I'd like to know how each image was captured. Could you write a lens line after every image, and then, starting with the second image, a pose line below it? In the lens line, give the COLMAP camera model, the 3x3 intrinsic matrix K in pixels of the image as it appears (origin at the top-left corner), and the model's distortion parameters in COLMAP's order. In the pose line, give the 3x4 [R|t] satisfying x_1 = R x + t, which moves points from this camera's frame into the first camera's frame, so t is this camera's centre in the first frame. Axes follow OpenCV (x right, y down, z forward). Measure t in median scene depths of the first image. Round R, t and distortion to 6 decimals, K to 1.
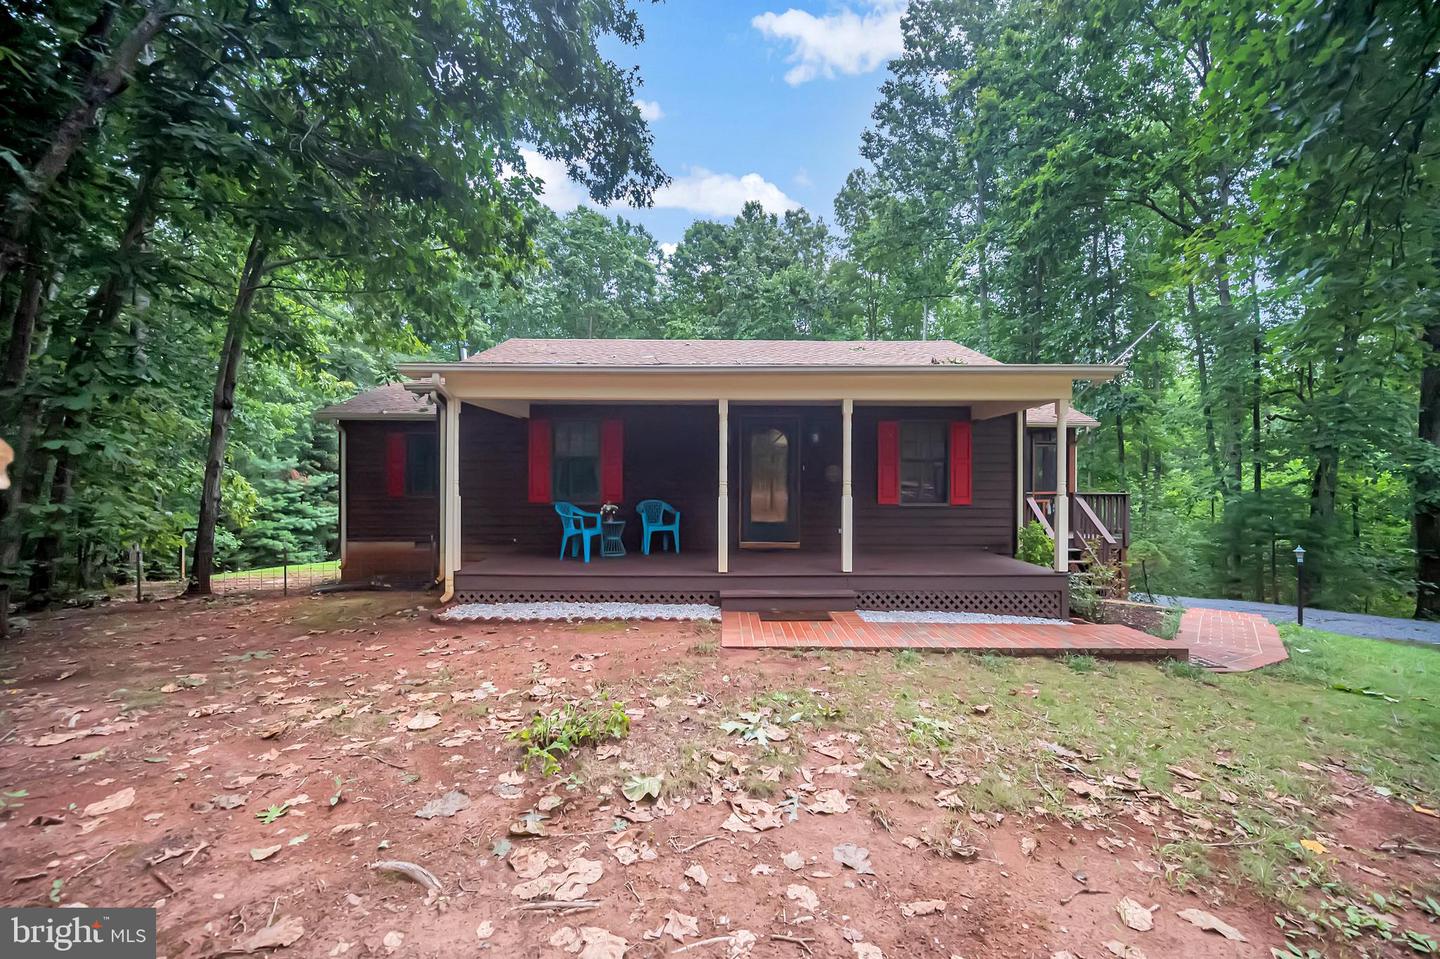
lens RADIAL K [[569.4, 0, 720.0], [0, 569.4, 479.5], [0, 0, 1]] dist [-0.000394, -0.000090]
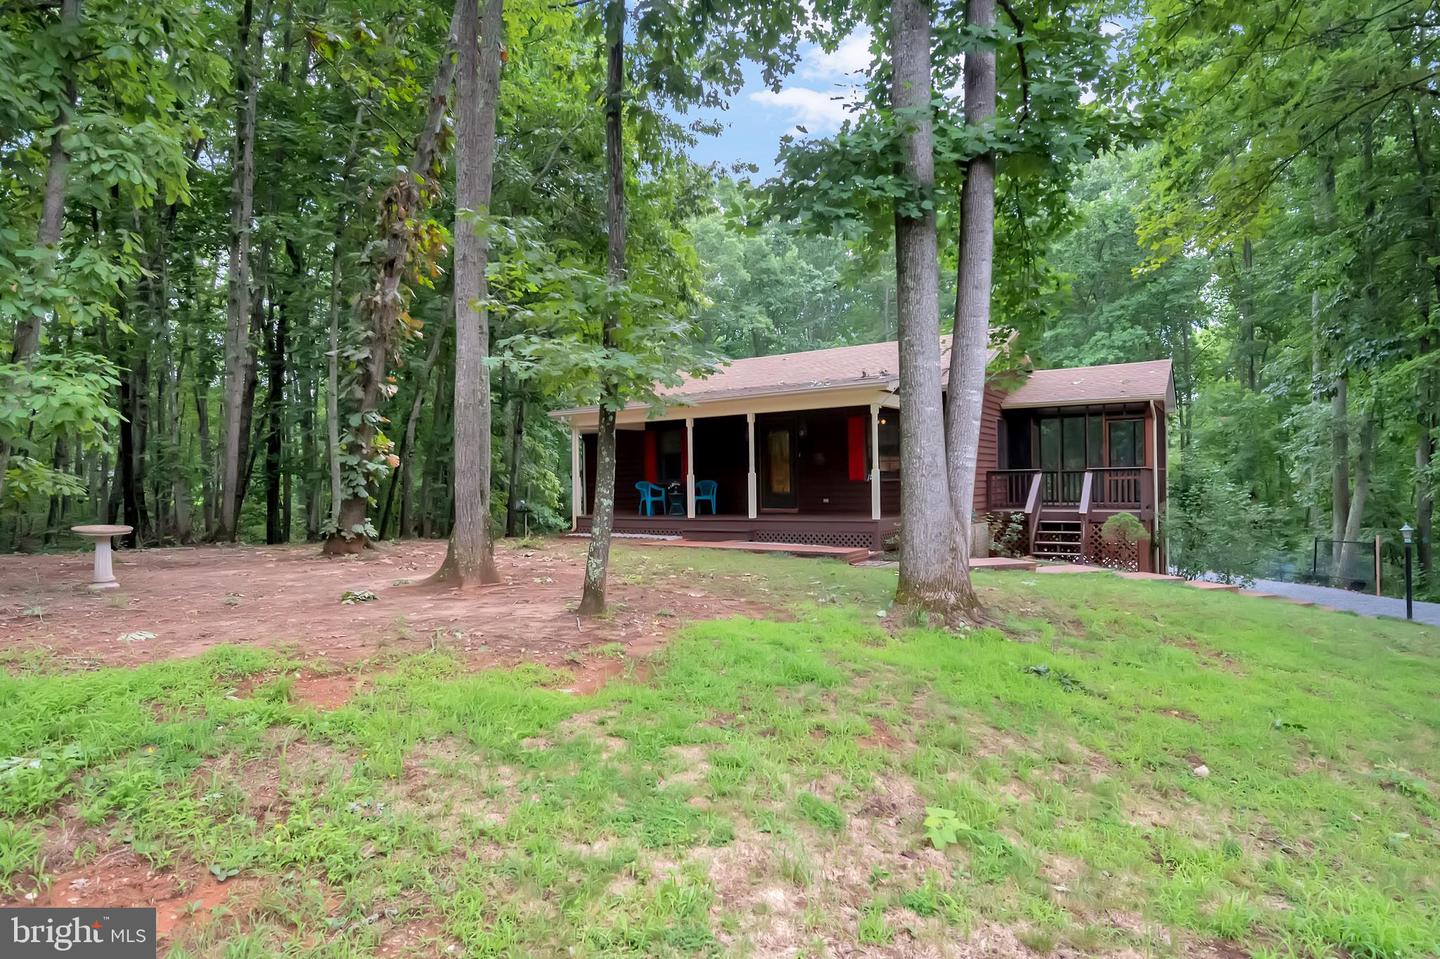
lens RADIAL K [[745.4, 0, 720.0], [0, 745.4, 479.5], [0, 0, 1]] dist [-0.003183, -0.000397]
pose [[0.835474, -0.019280, -0.549192, 0.984877], [0.023230, 0.999730, 0.000243, 0.034472], [0.549039, -0.012961, 0.835696, -0.625989]]
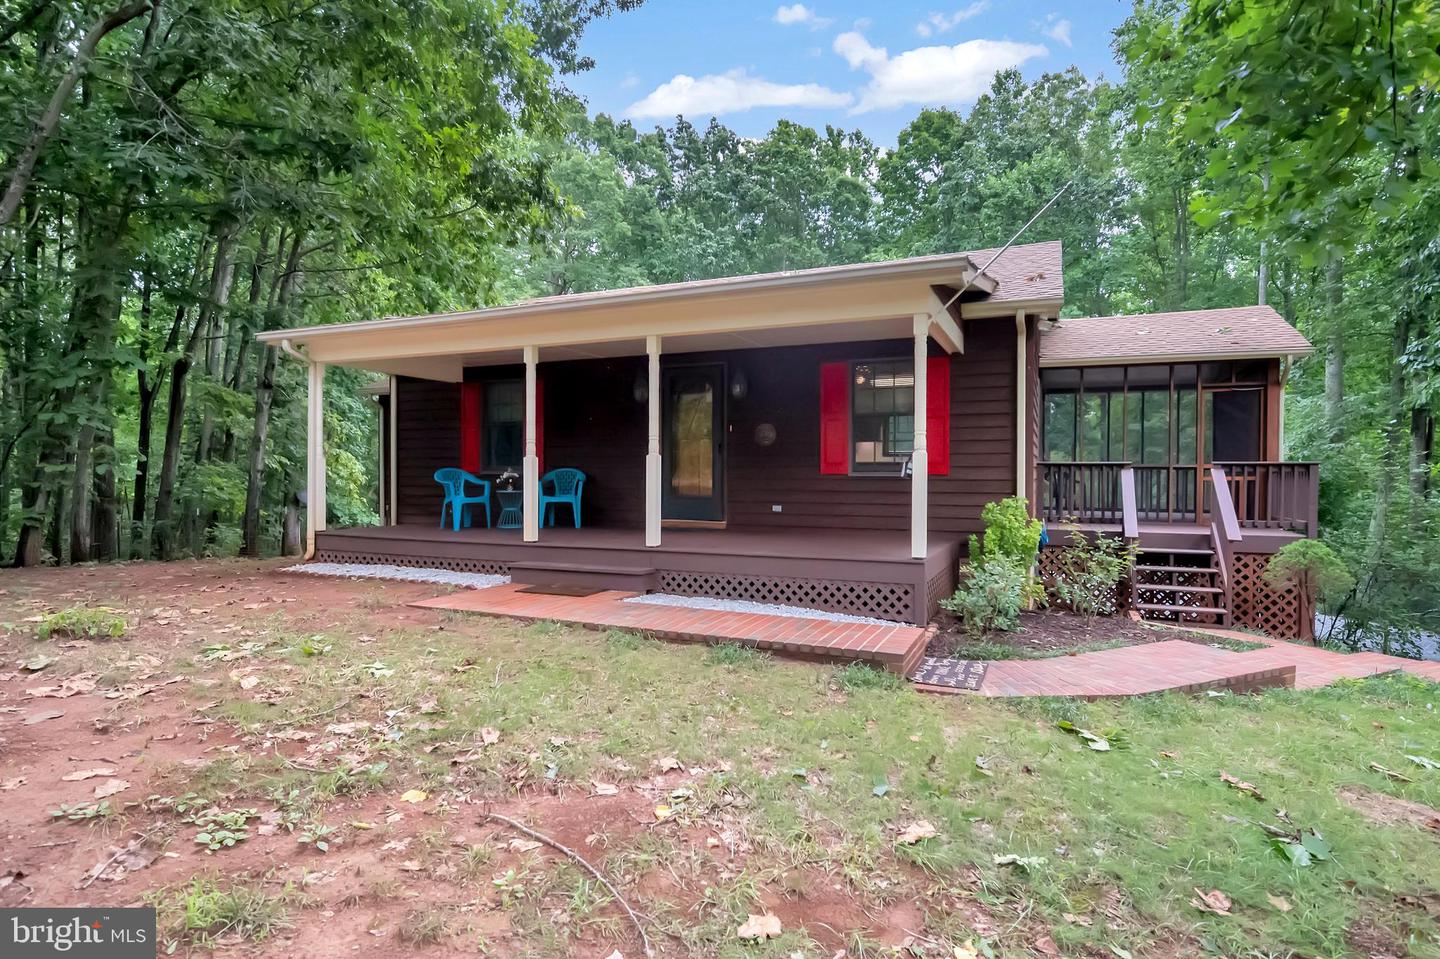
lens RADIAL K [[745.4, 0, 720.0], [0, 745.4, 479.5], [0, 0, 1]] dist [-0.003183, -0.000397]
pose [[0.917635, 0.002933, -0.397414, 0.549020], [0.002239, 0.999919, 0.012550, 0.038643], [0.397419, -0.012406, 0.917554, 0.039841]]
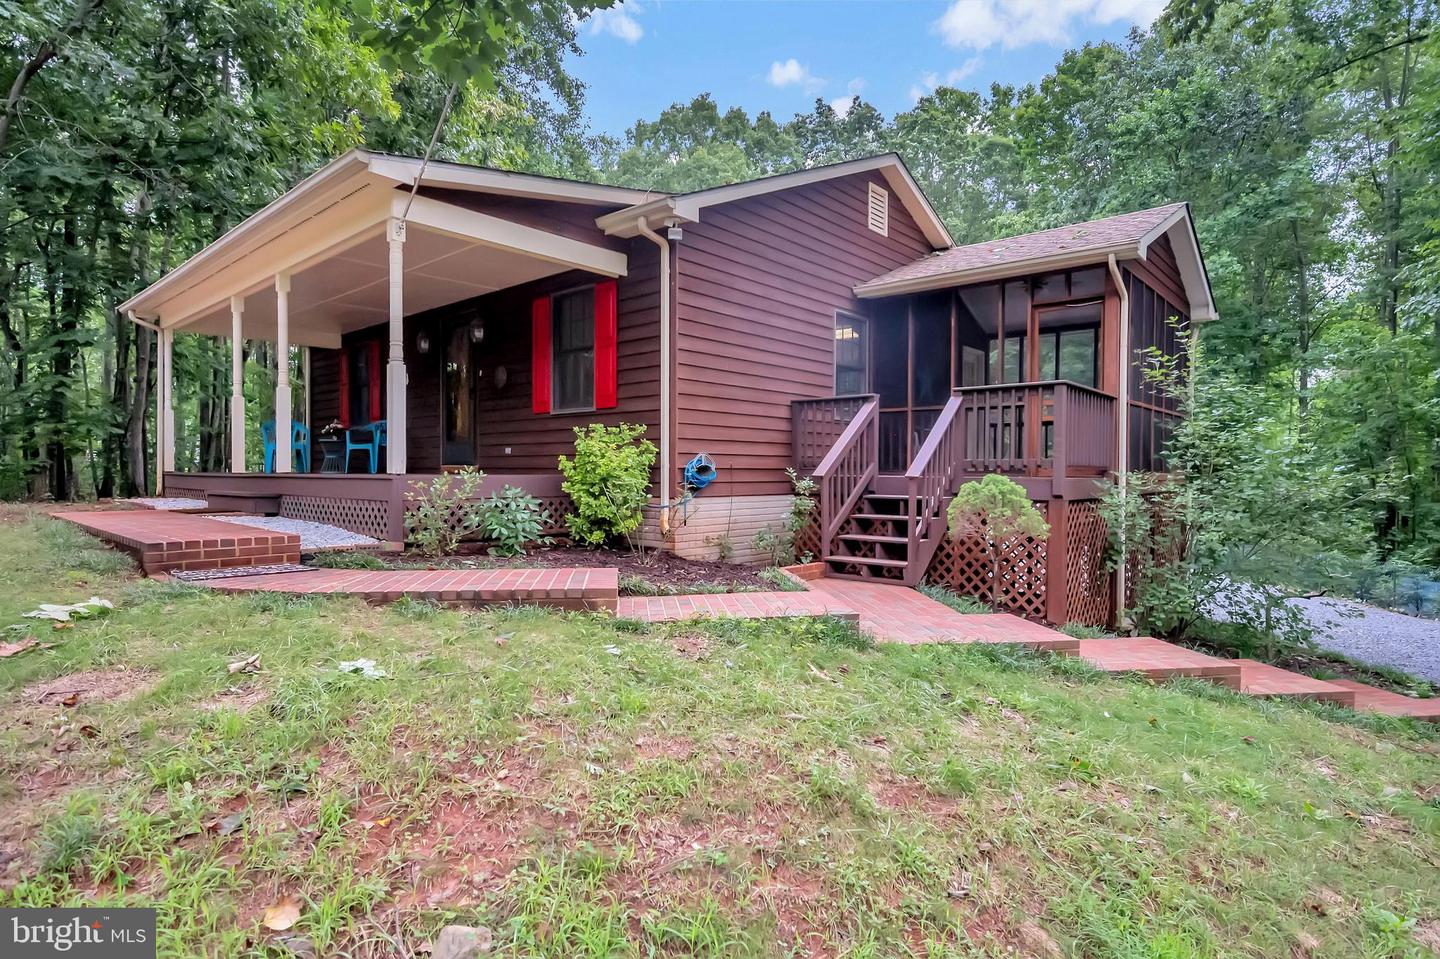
lens RADIAL K [[732.5, 0, 720.0], [0, 732.5, 479.5], [0, 0, 1]] dist [-0.003097, -0.000090]
pose [[0.752092, 0.009377, -0.658991, 1.093570], [0.002144, 0.999859, 0.016674, 0.114856], [0.659054, -0.013954, 0.751966, 0.443560]]
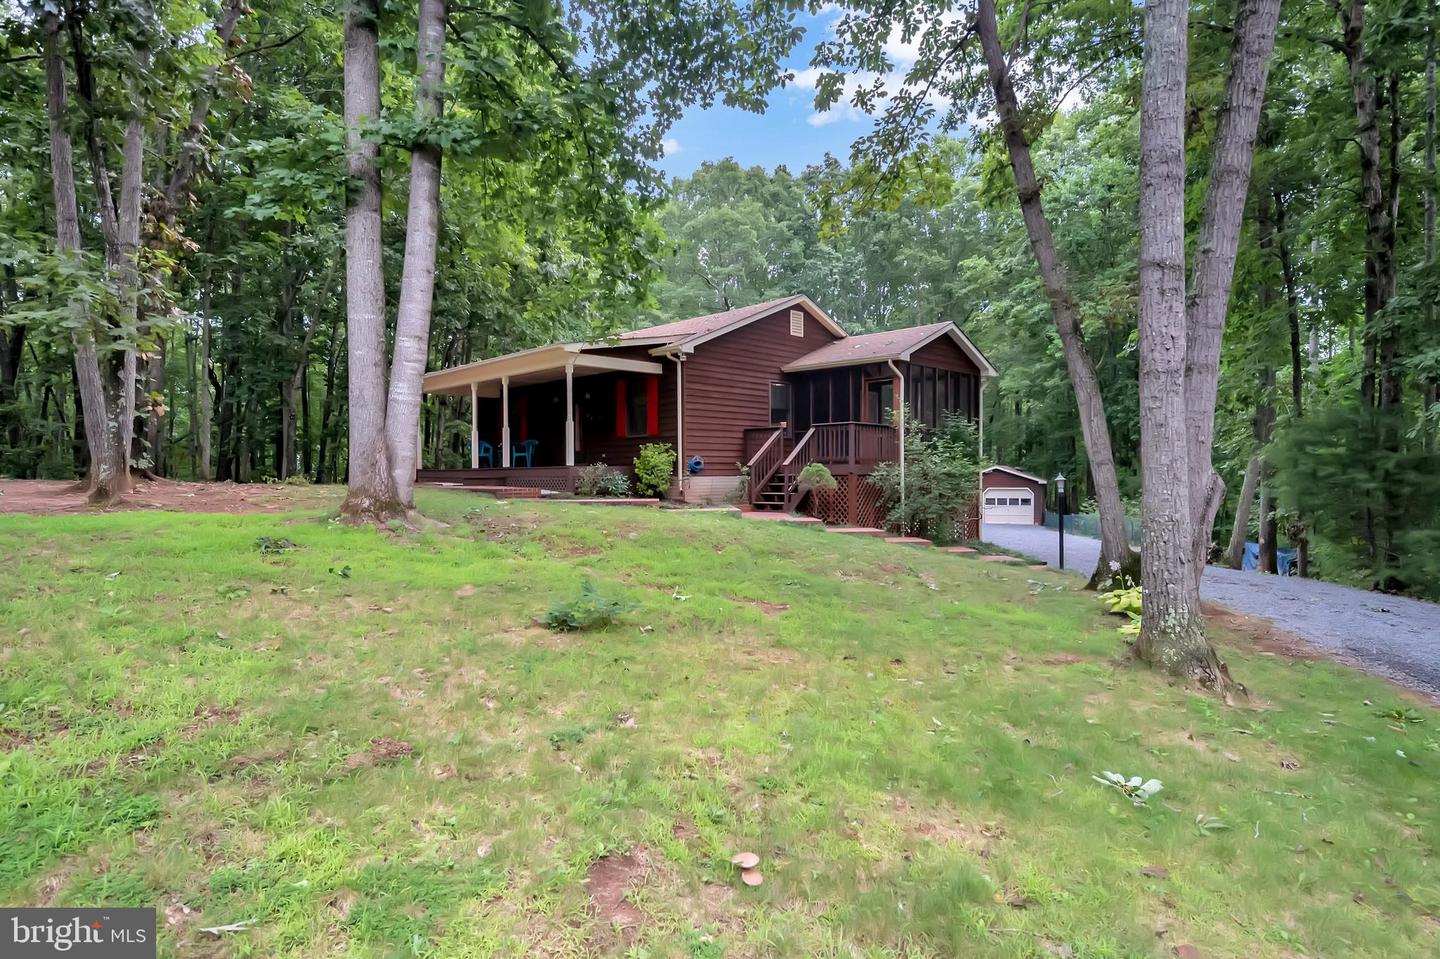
lens RADIAL K [[732.5, 0, 720.0], [0, 732.5, 479.5], [0, 0, 1]] dist [-0.003097, -0.000090]
pose [[0.711631, -0.002434, -0.702549, 1.841232], [0.015660, 0.999800, 0.012399, 0.136253], [0.702379, -0.019826, 0.711527, -0.193520]]
